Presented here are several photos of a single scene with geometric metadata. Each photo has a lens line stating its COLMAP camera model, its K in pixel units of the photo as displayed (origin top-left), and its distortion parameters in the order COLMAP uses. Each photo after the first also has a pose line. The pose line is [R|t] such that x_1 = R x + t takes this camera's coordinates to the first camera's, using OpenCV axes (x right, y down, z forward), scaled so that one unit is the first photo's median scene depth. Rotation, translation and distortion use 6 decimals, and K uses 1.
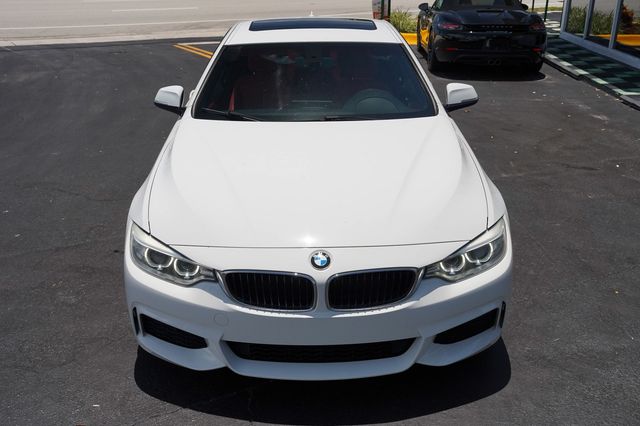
lens RADIAL K [[620.2, 0, 320.0], [0, 620.2, 213.0], [0, 0, 1]] dist [0.008641, 0.018506]
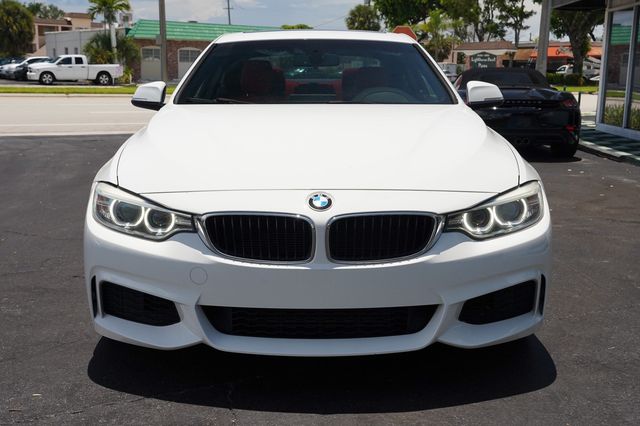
lens RADIAL K [[724.2, 0, 320.0], [0, 724.2, 213.0], [0, 0, 1]] dist [0.061091, -0.028844]
pose [[0.999954, 0.008651, -0.004079, 0.004181], [-0.009241, 0.983845, -0.178786, 0.240317], [0.002466, 0.178815, 0.983880, 0.036690]]
